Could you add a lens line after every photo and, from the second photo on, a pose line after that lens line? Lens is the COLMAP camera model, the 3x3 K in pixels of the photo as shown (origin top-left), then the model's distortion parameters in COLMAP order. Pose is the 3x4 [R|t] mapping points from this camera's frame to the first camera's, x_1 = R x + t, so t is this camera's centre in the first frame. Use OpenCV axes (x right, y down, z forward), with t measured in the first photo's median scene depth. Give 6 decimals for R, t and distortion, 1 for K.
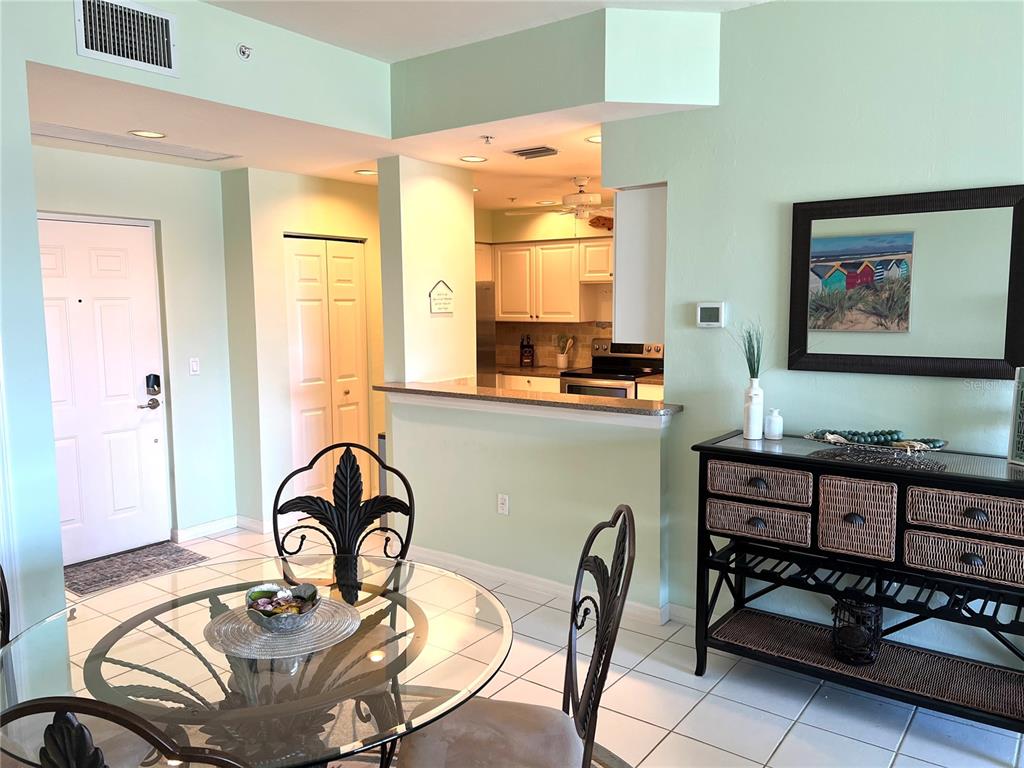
lens RADIAL K [[772.3, 0, 509.8], [0, 772.3, 383.4], [0, 0, 1]] dist [0.068060, -0.089570]
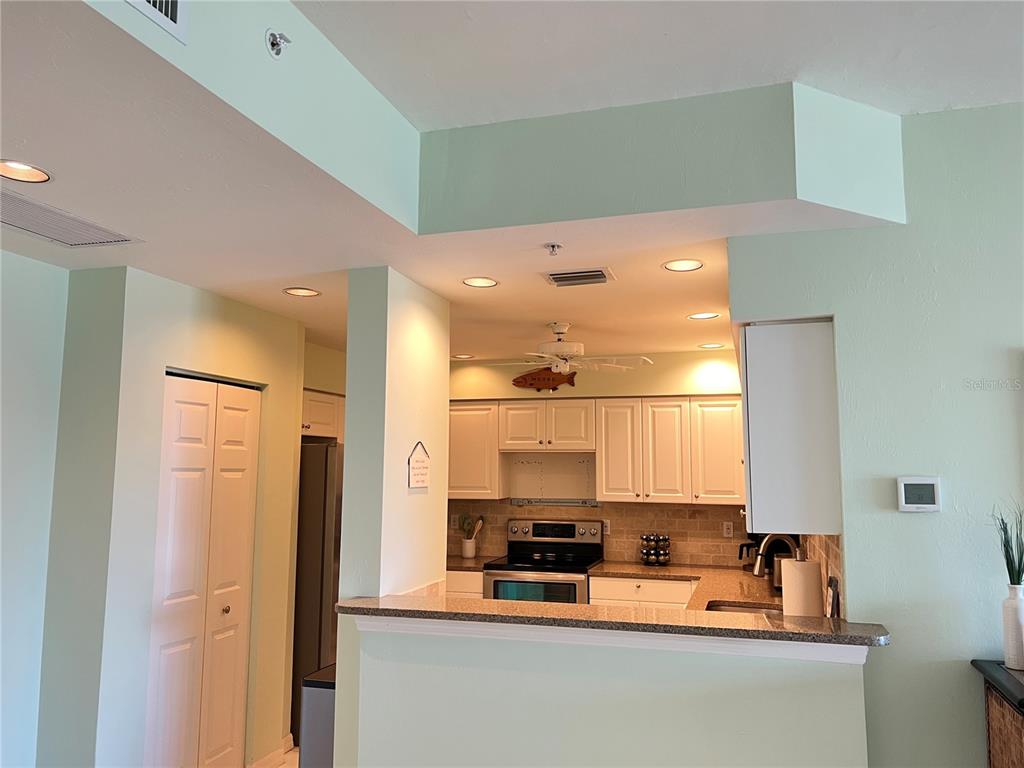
lens RADIAL K [[772.3, 0, 509.8], [0, 772.3, 383.4], [0, 0, 1]] dist [0.068060, -0.089570]
pose [[0.942928, 0.046220, 0.329774, -0.264057], [0.028037, 0.975784, -0.216930, -0.032307], [-0.331814, 0.213796, 0.918798, 0.334055]]
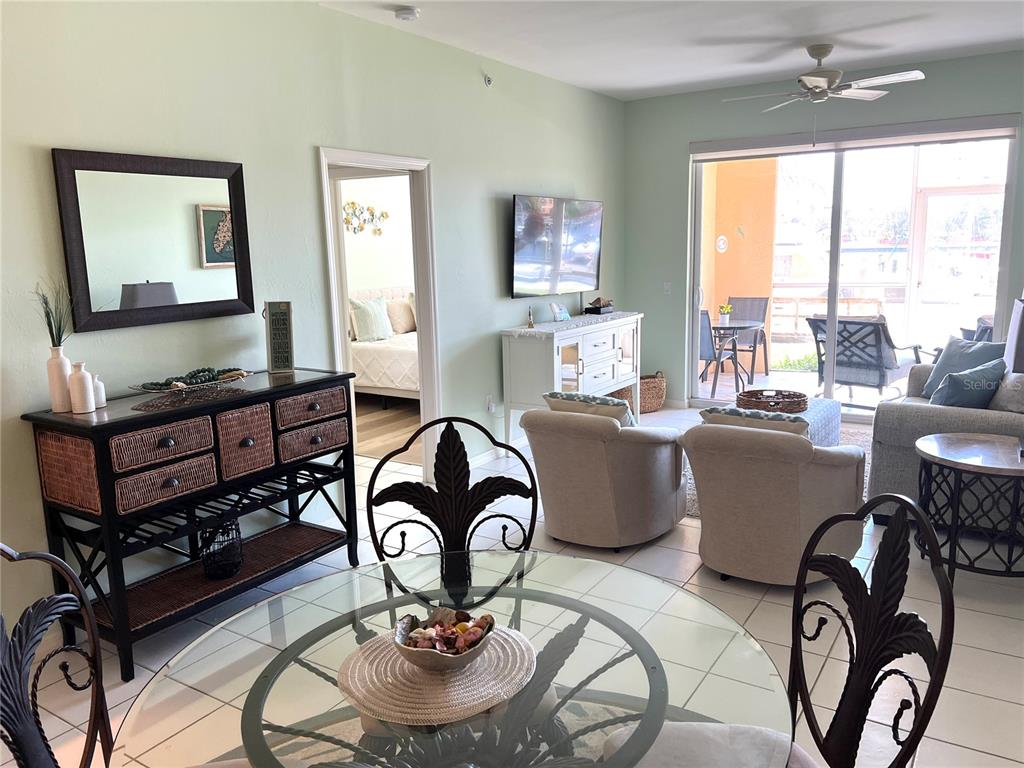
lens RADIAL K [[776.3, 0, 515.9], [0, 776.3, 380.4], [0, 0, 1]] dist [0.068320, -0.088407]
pose [[-0.064722, -0.167676, 0.983715, -0.429280], [0.134928, 0.975259, 0.175112, -0.039801], [-0.988739, 0.144064, -0.040496, 0.386674]]
